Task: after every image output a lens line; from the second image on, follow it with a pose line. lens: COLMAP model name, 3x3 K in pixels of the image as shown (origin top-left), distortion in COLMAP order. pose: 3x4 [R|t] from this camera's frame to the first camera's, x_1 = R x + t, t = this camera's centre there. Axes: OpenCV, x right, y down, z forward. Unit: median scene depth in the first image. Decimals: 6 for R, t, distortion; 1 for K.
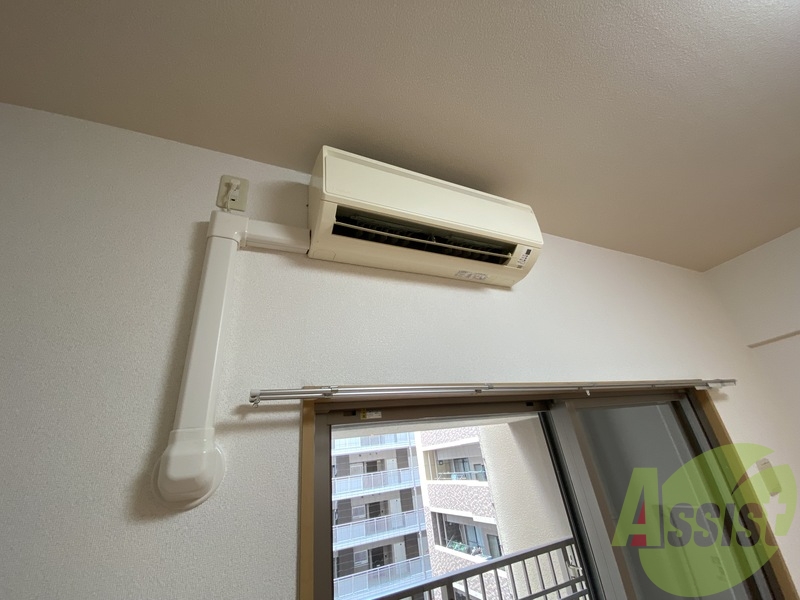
lens RADIAL K [[320.9, 0, 400.6], [0, 320.9, 297.6], [0, 0, 1]] dist [0.013413, -0.017297]
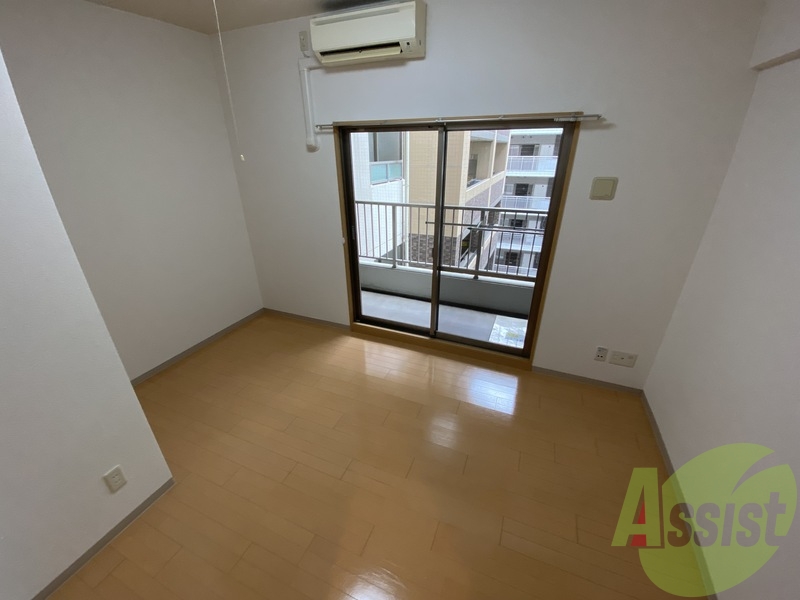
lens RADIAL K [[324.9, 0, 400.1], [0, 324.9, 296.5], [0, 0, 1]] dist [0.018256, -0.018393]
pose [[0.677366, 0.402422, -0.615818, 0.148291], [0.264357, 0.648039, 0.714256, -0.039064], [0.686506, -0.646608, 0.332576, -0.040652]]
